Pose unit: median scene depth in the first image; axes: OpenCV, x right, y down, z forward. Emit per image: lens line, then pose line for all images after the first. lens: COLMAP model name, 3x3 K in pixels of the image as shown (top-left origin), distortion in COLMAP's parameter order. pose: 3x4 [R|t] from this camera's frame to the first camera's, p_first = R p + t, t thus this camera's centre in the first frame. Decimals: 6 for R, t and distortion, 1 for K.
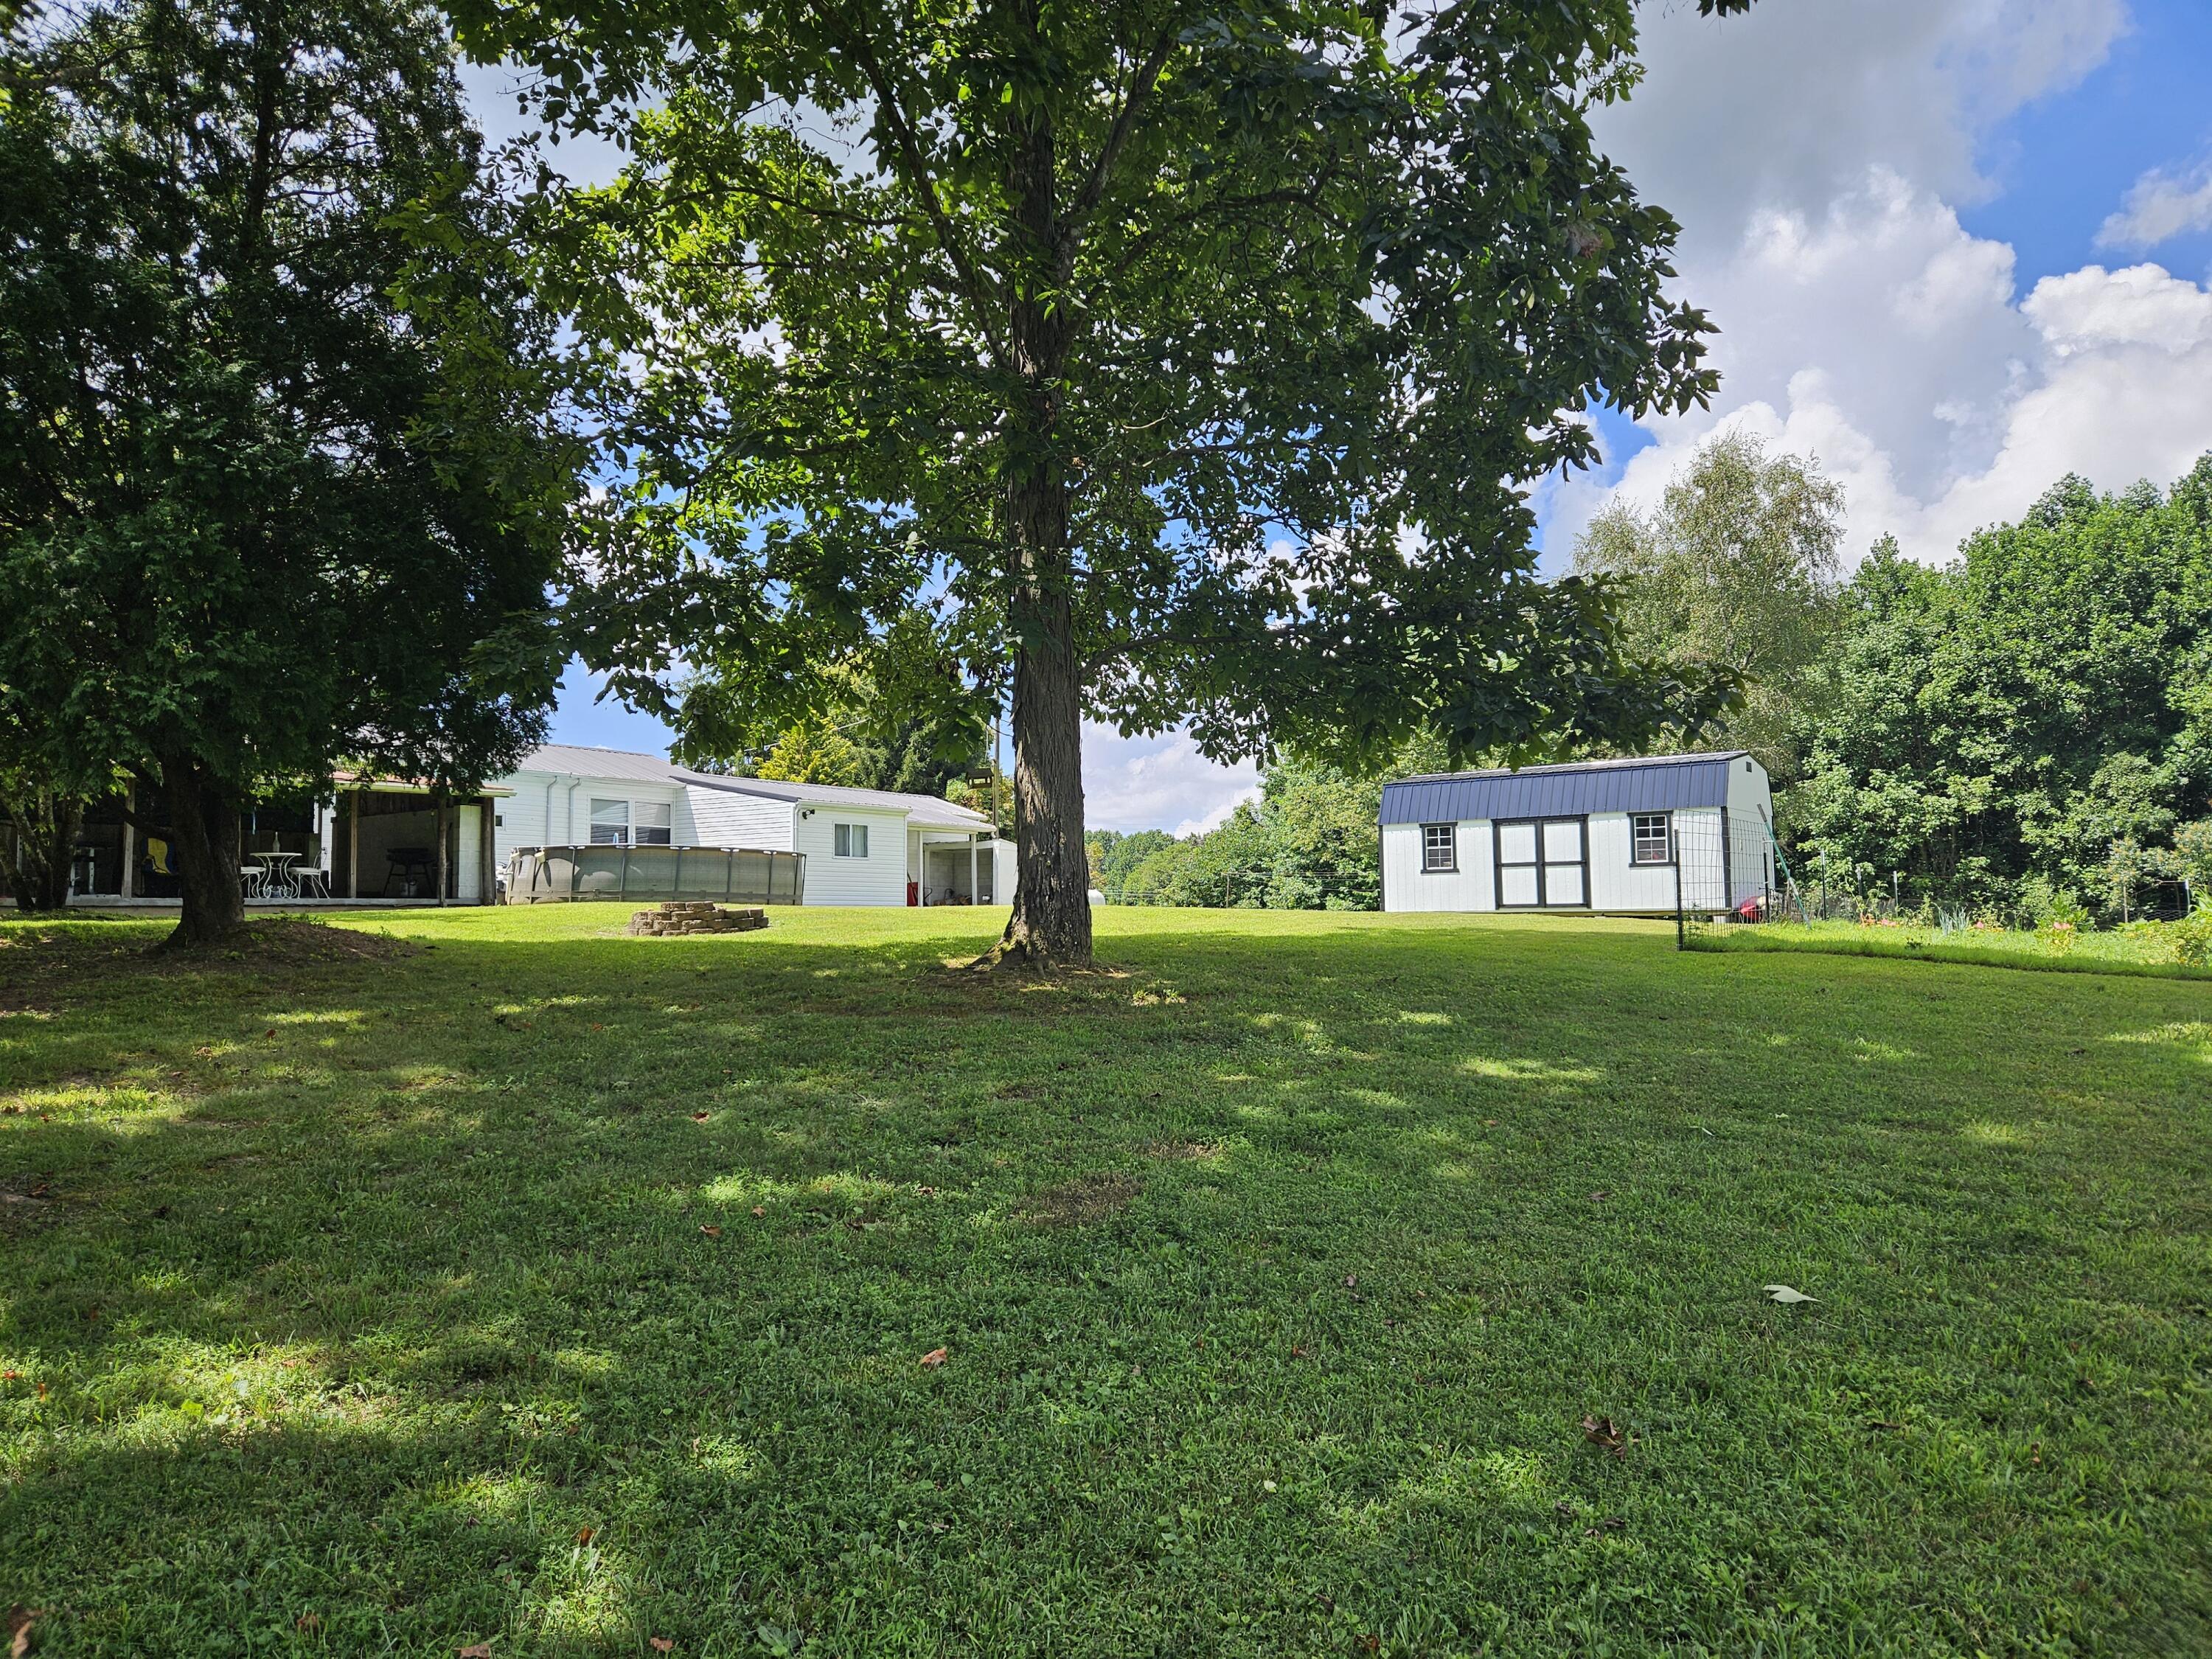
lens RADIAL K [[1488.3, 0, 1116.1], [0, 1488.3, 825.1], [0, 0, 1]] dist [0.066912, -0.056984]
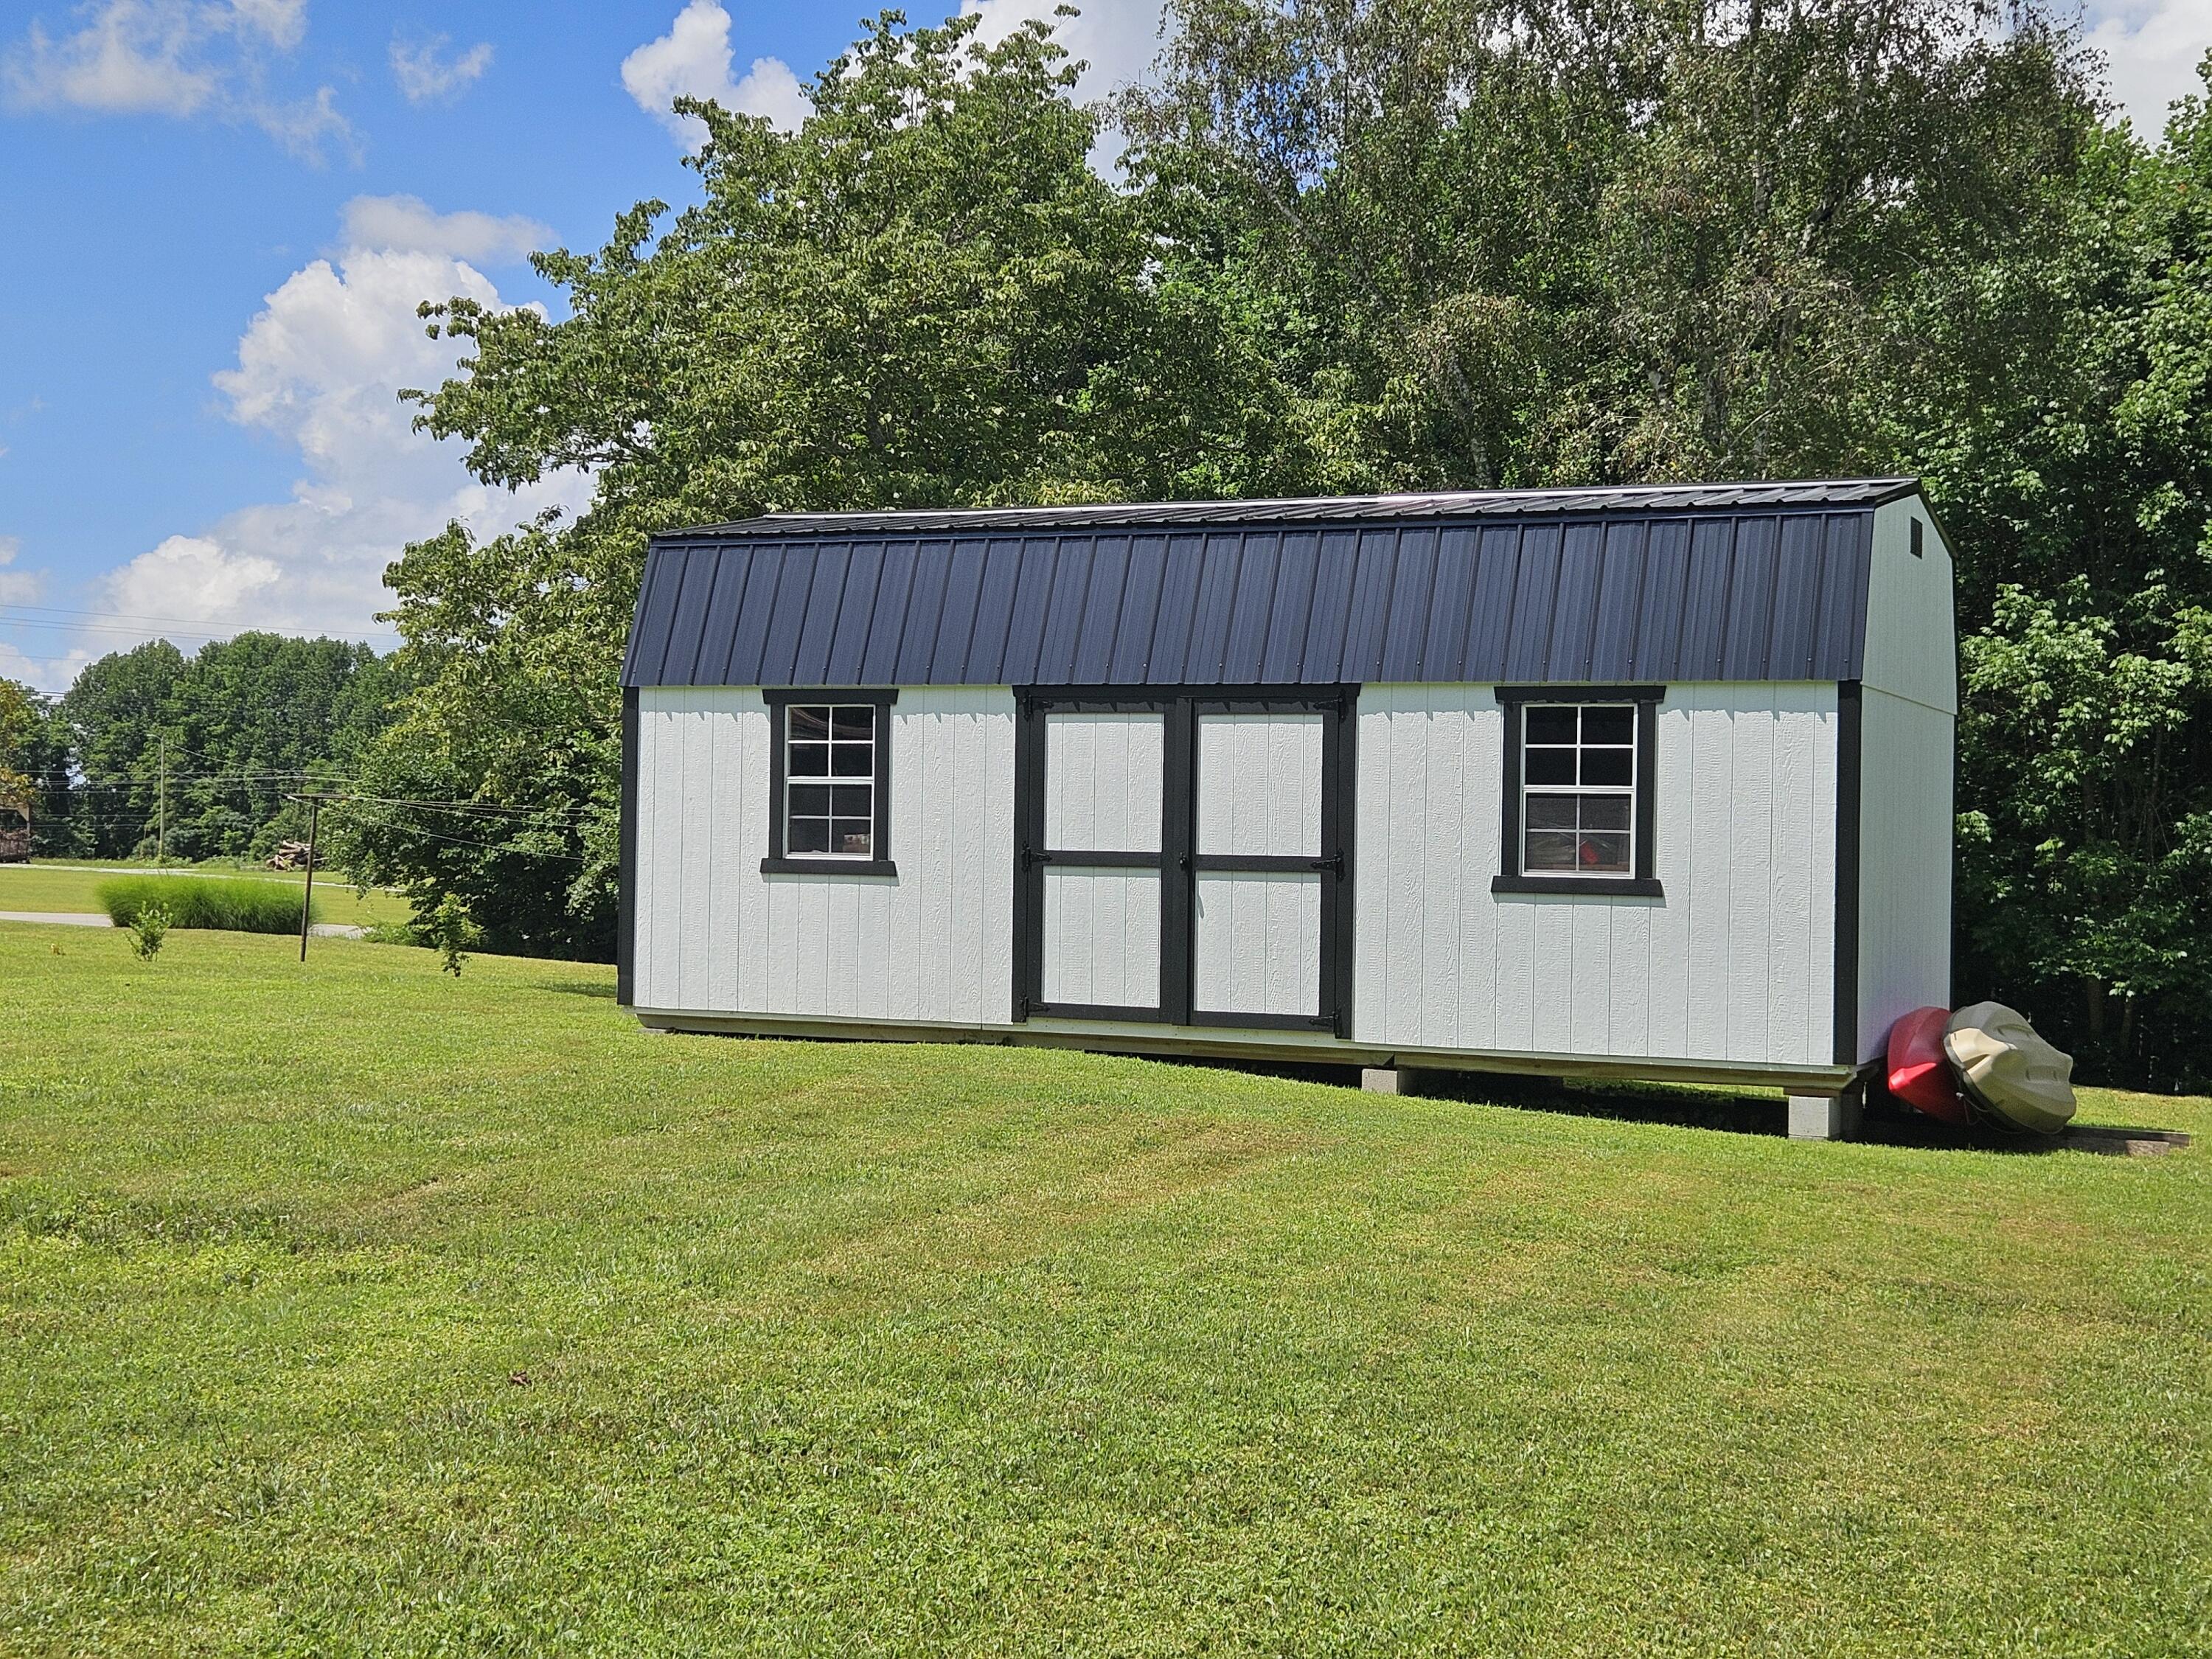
lens RADIAL K [[2967.6, 0, 1095.5], [0, 2967.6, 843.7], [0, 0, 1]] dist [0.089376, 0.000000]
pose [[0.972919, 0.031424, 0.229002, 0.301160], [-0.046573, 0.997047, 0.061051, -0.018869], [-0.226408, -0.070063, 0.971509, 0.996046]]
